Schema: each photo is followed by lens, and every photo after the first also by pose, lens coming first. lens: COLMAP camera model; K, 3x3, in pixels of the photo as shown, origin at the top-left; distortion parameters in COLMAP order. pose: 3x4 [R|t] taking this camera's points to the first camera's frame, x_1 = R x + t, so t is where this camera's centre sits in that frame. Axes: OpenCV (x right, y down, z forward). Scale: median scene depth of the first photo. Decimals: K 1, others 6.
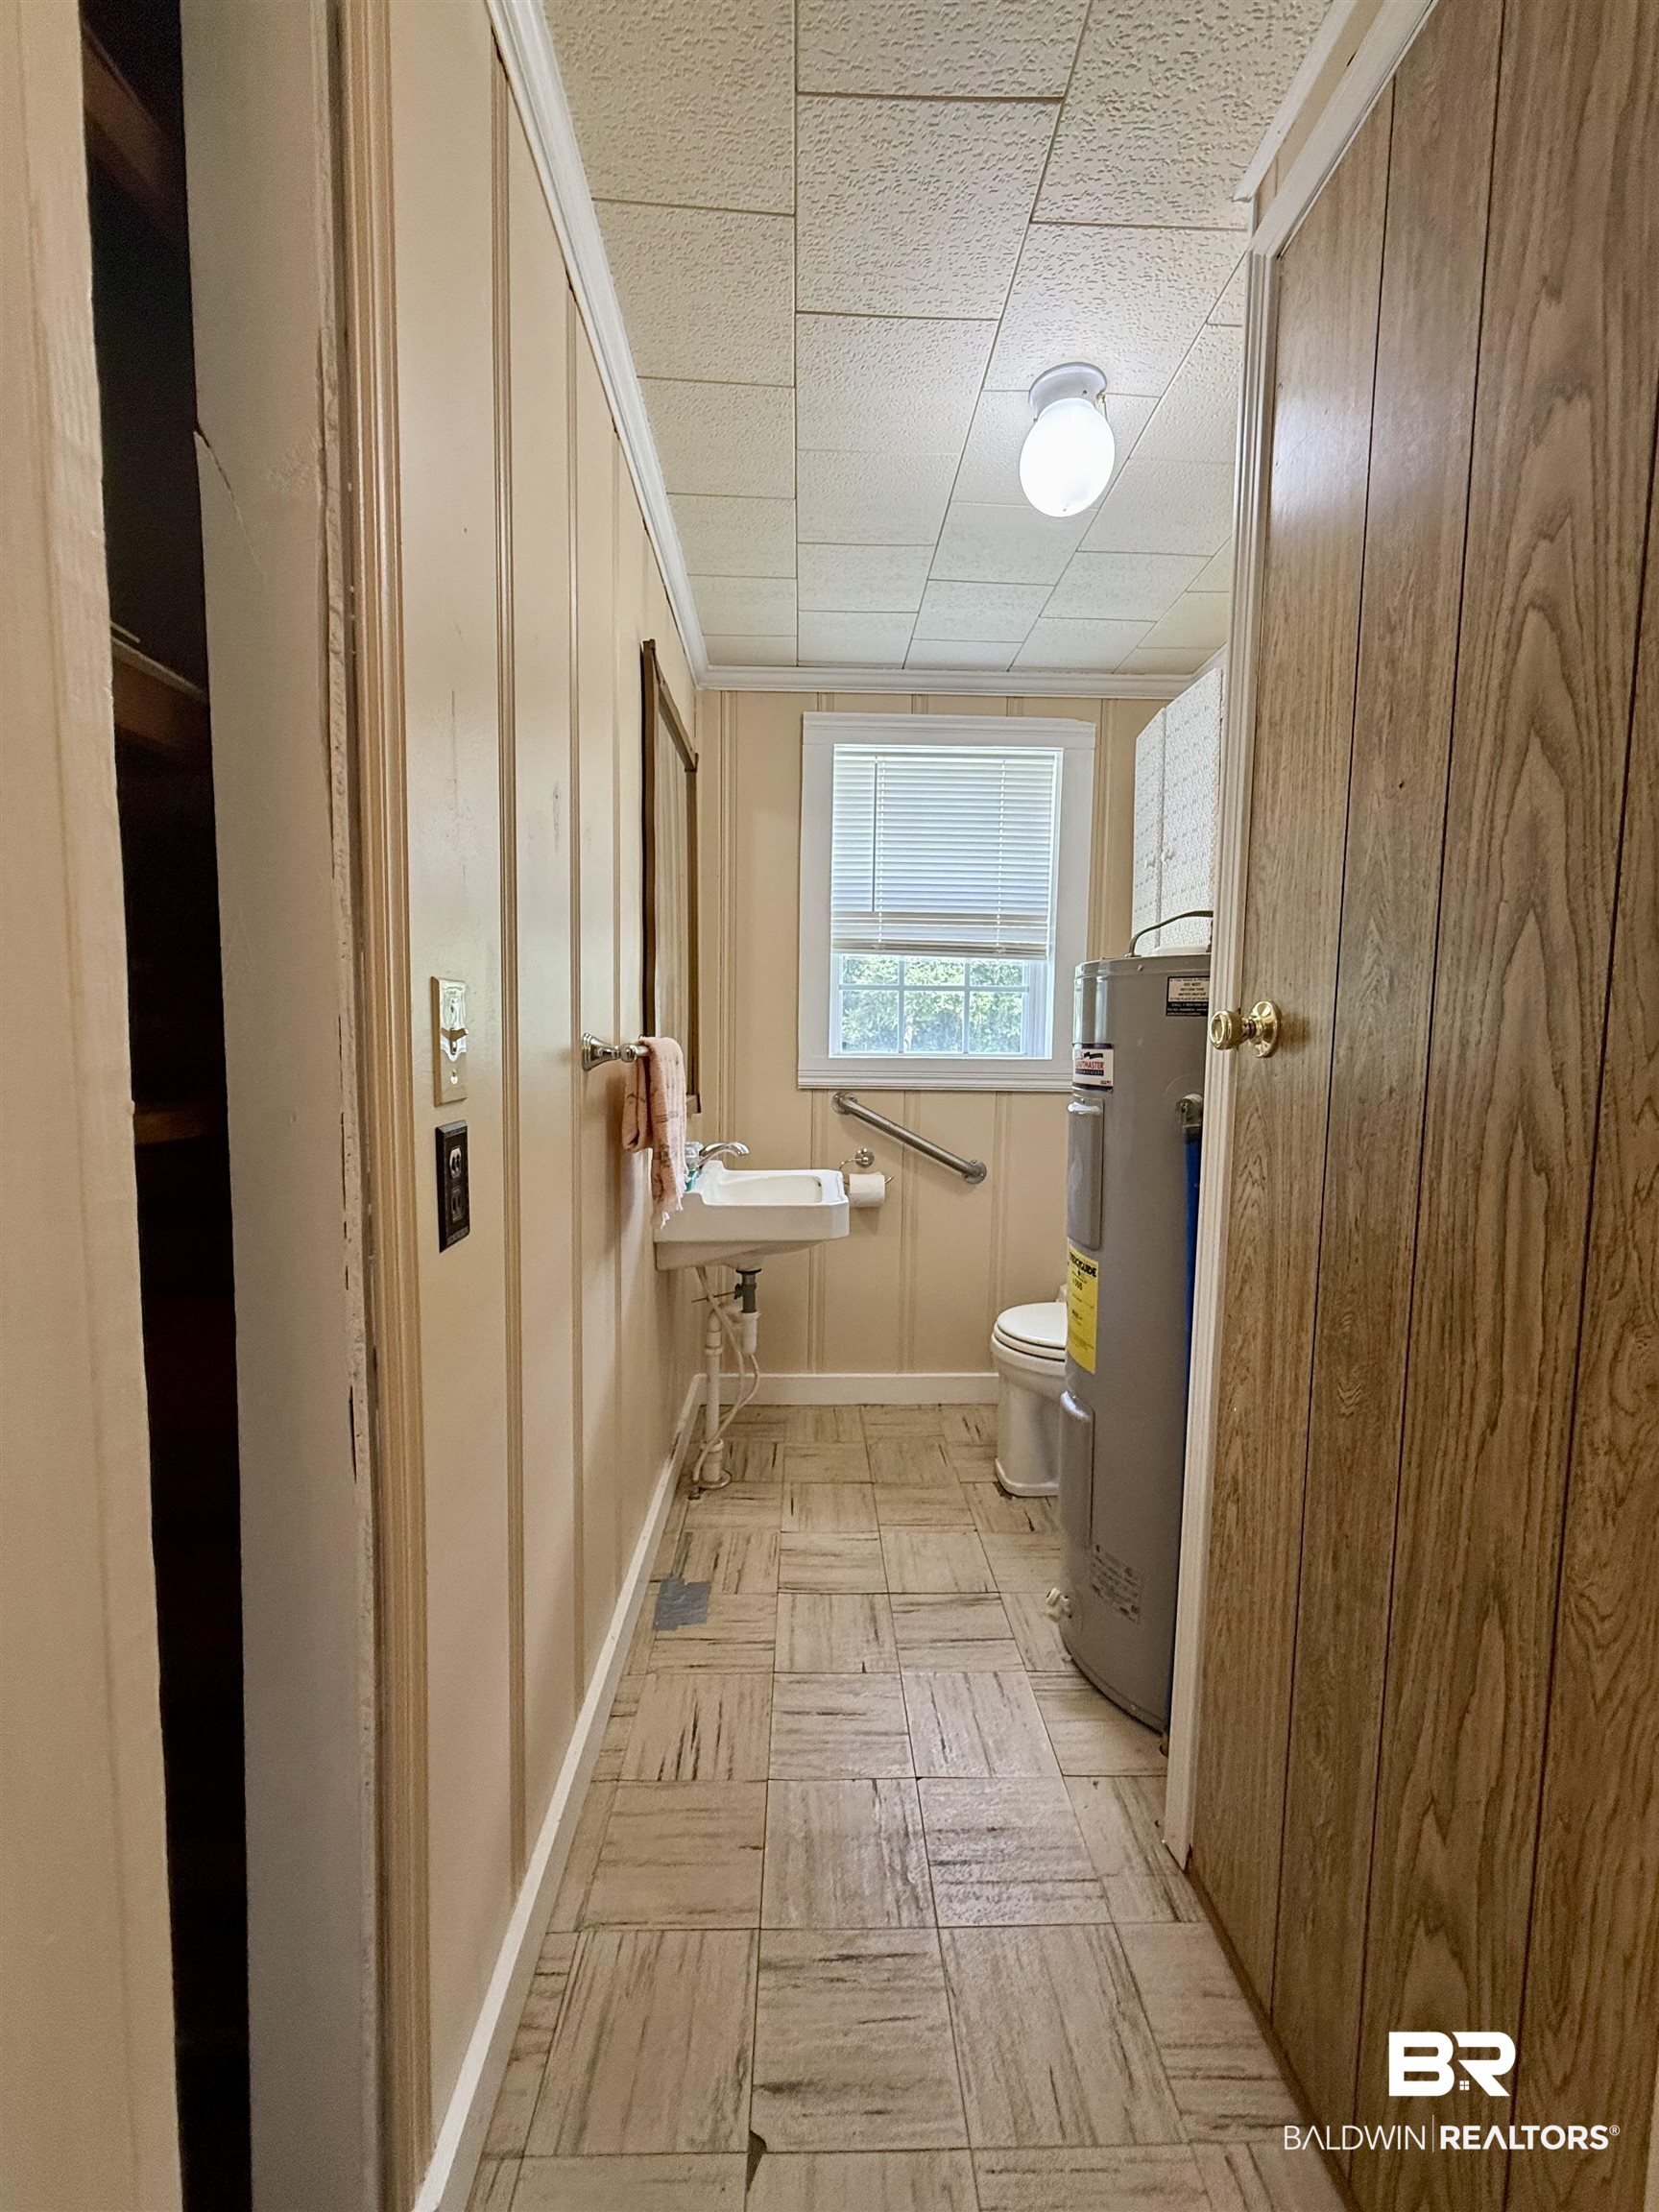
lens RADIAL K [[880.3, 0, 834.1], [0, 880.3, 1111.8], [0, 0, 1]] dist [-0.001575, 0.001978]
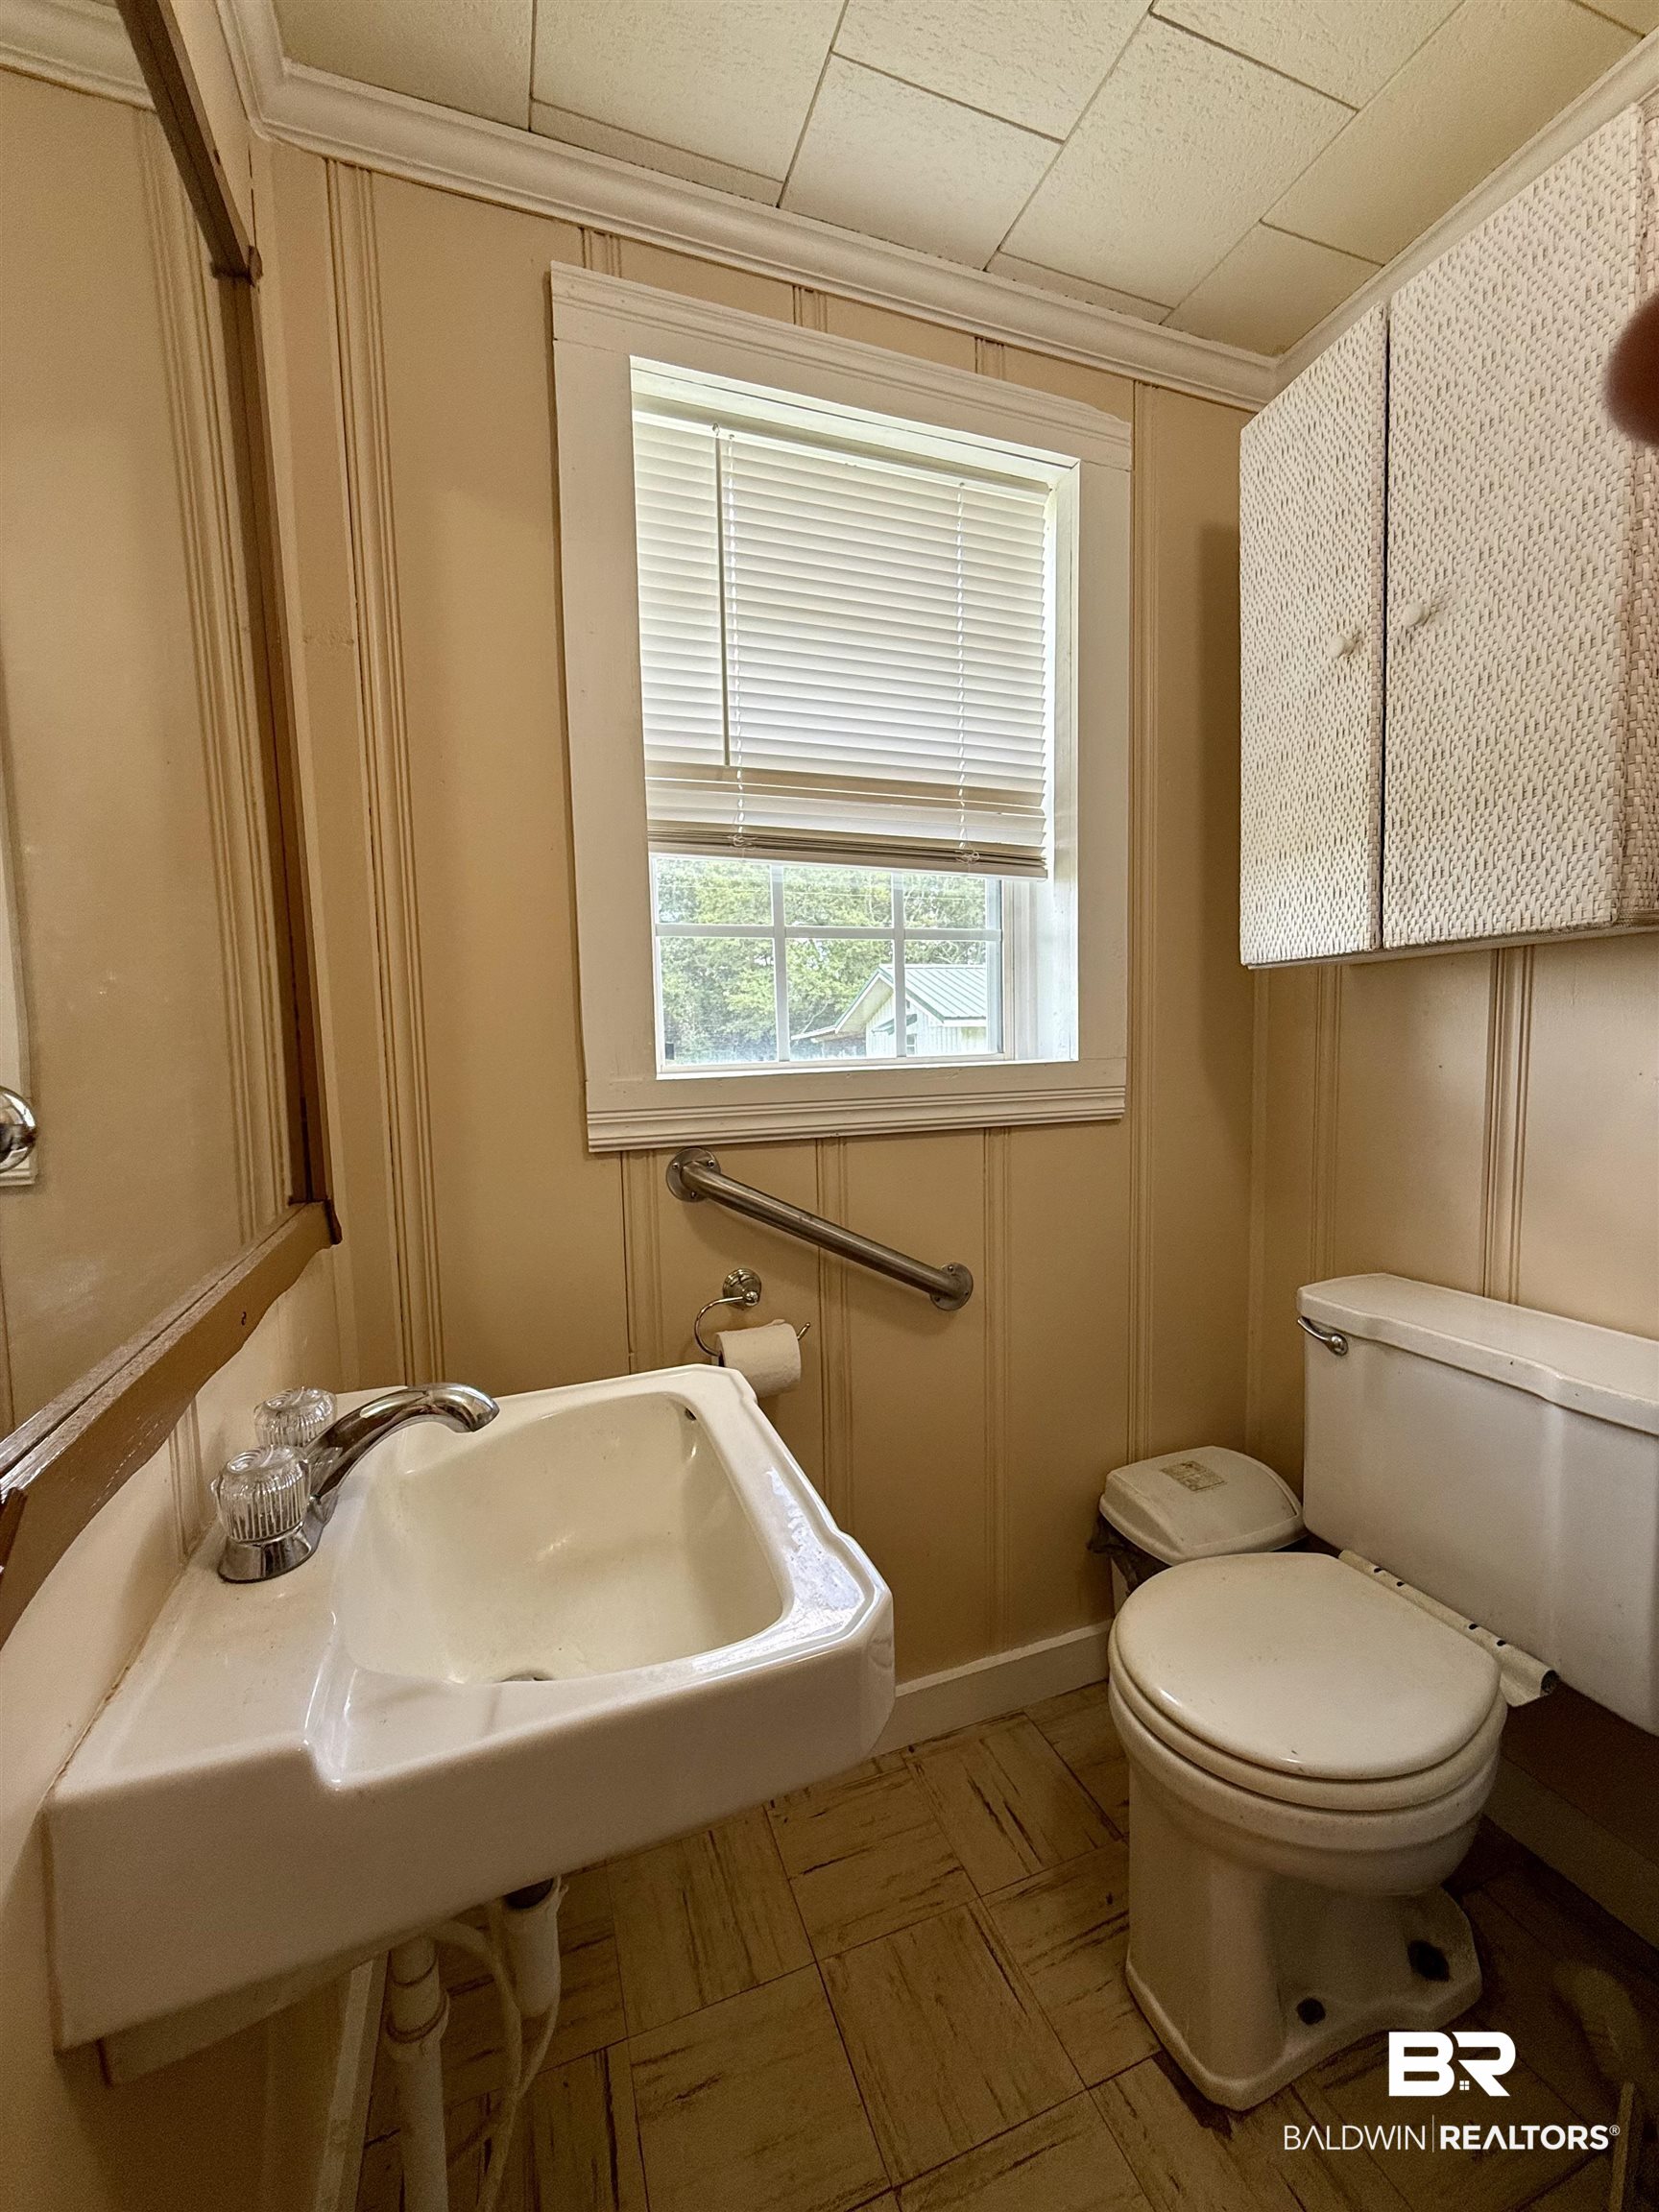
lens RADIAL K [[880.3, 0, 830.0], [0, 880.3, 1108.8], [0, 0, 1]] dist [-0.001575, 0.001978]
pose [[0.946379, -0.061810, 0.317089, -0.078910], [0.060155, 0.998076, 0.015016, -0.058805], [-0.317407, 0.004864, 0.948277, 0.663132]]
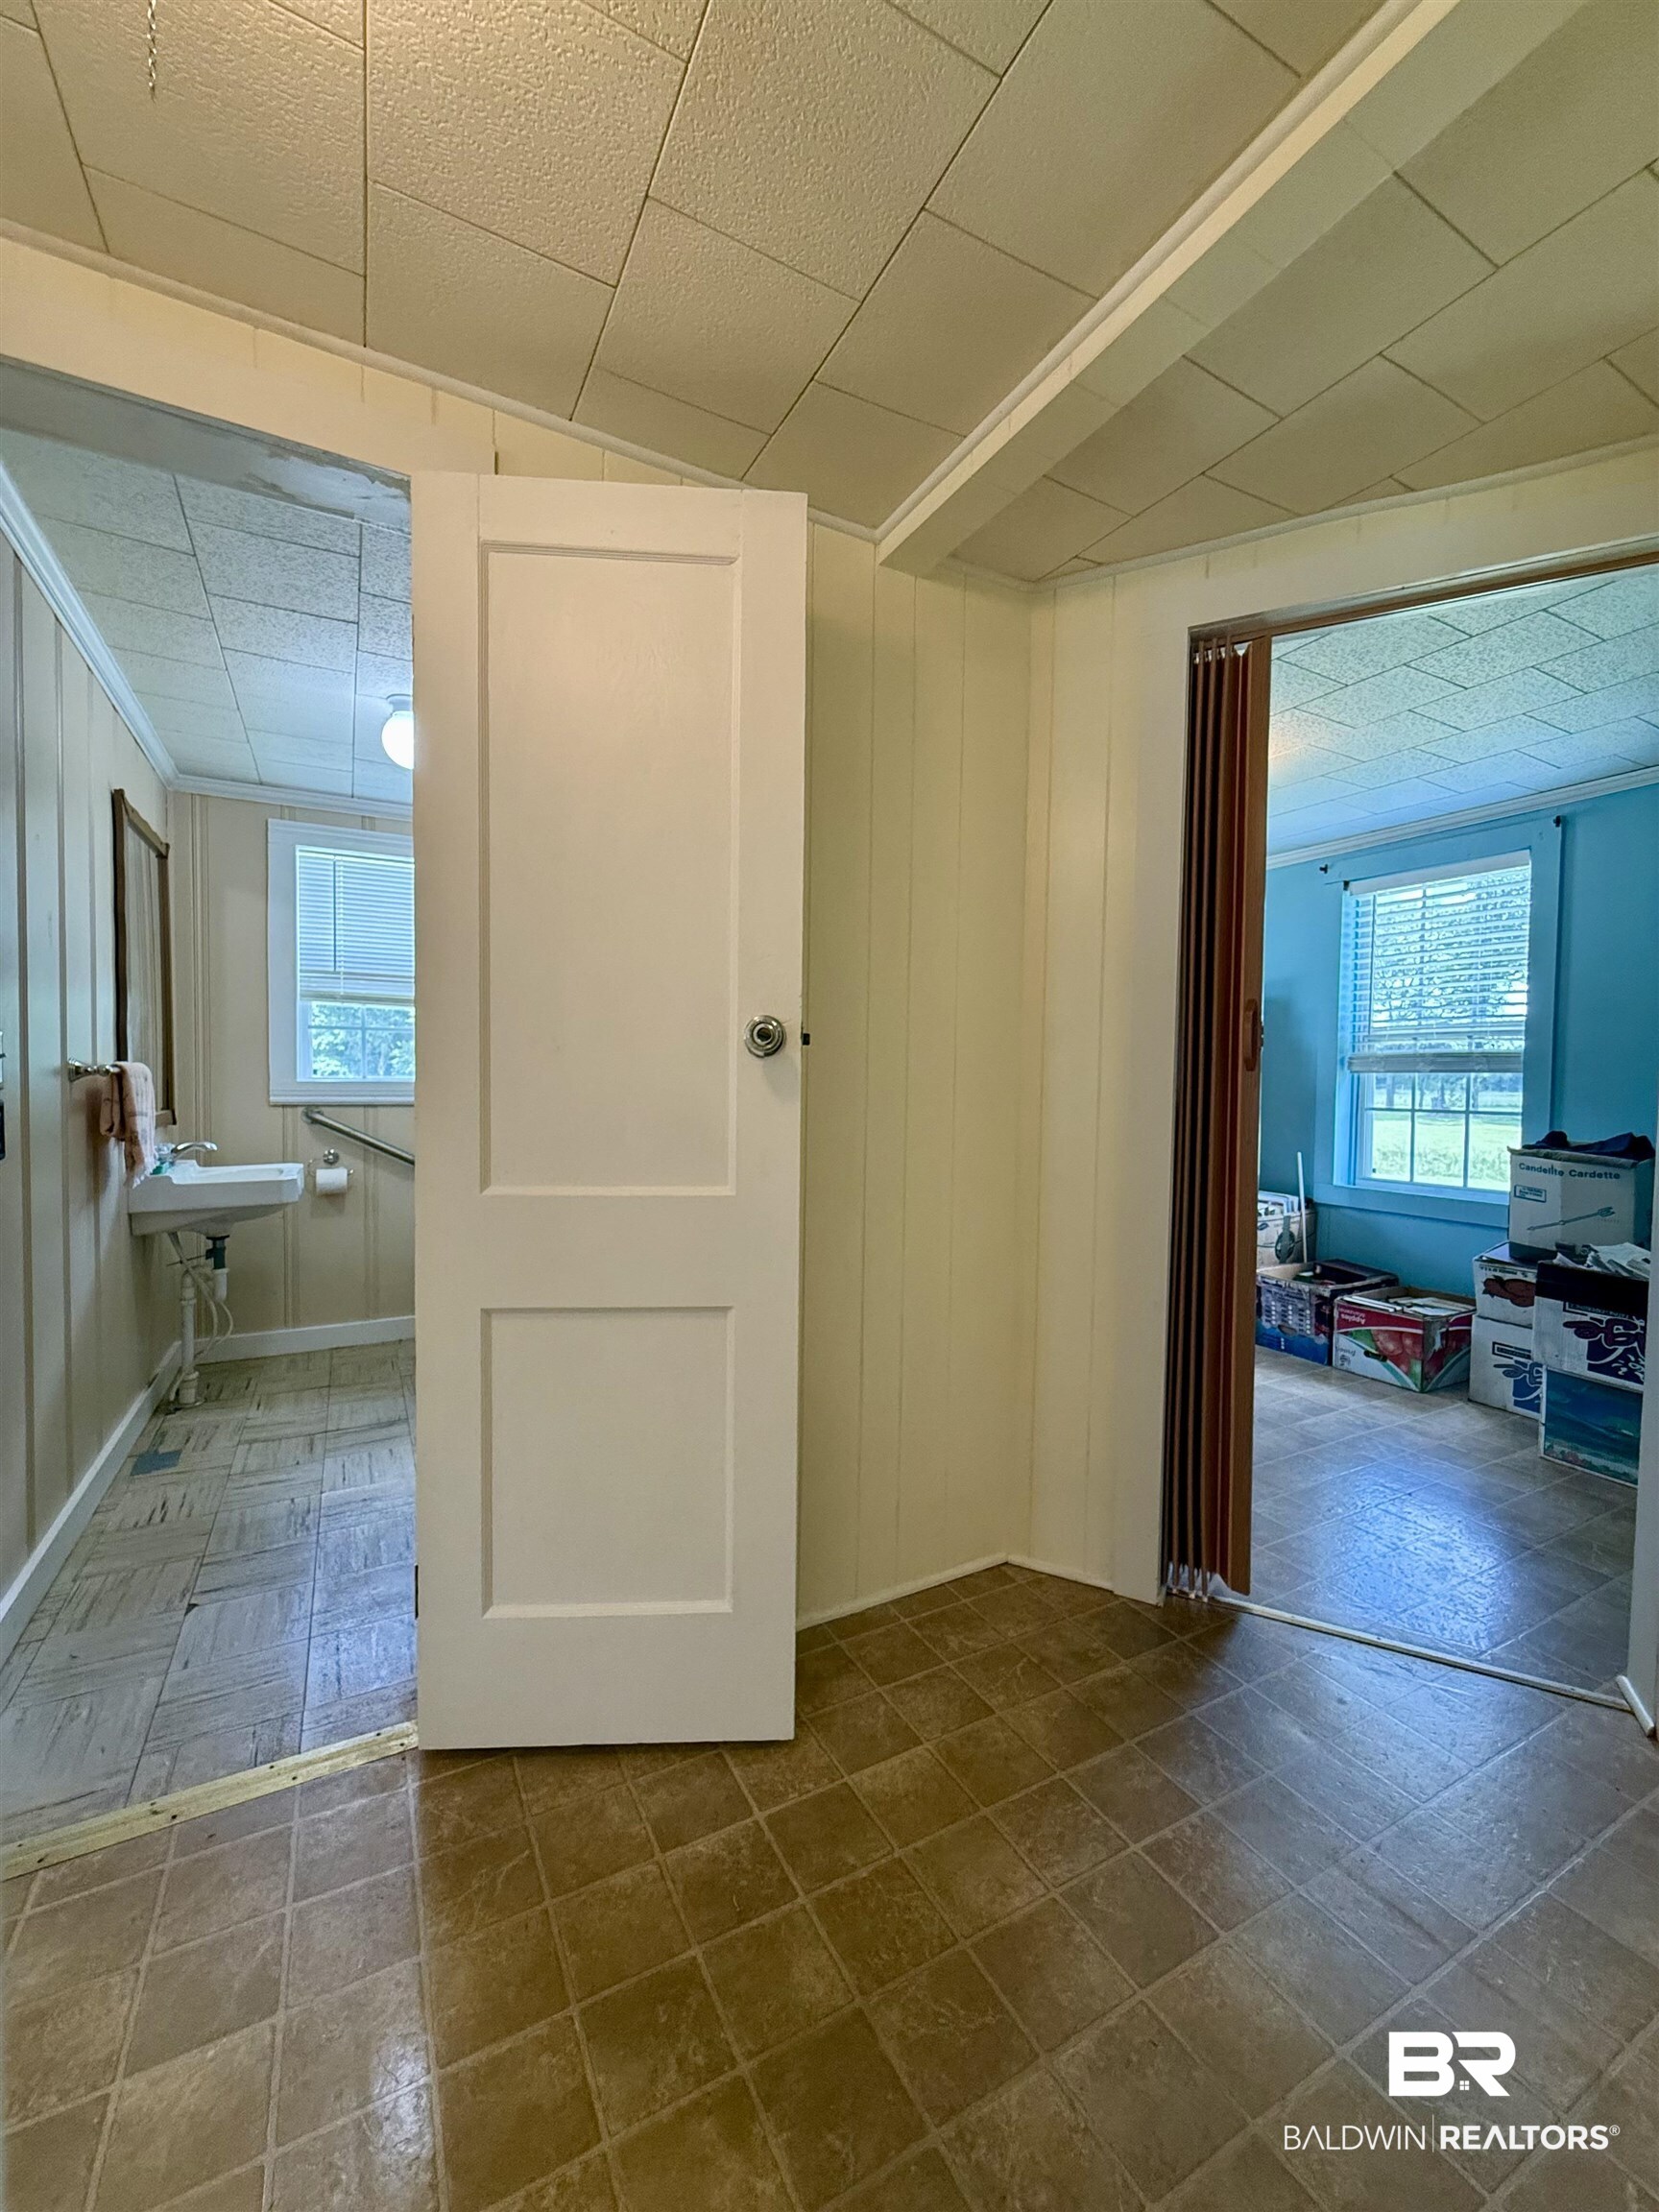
lens RADIAL K [[880.3, 0, 830.7], [0, 880.3, 1113.7], [0, 0, 1]] dist [-0.001575, 0.001978]
pose [[0.893944, -0.018555, 0.447795, 0.140988], [0.035494, 0.998935, -0.029466, 0.064812], [-0.446771, 0.042235, 0.893651, -0.627966]]
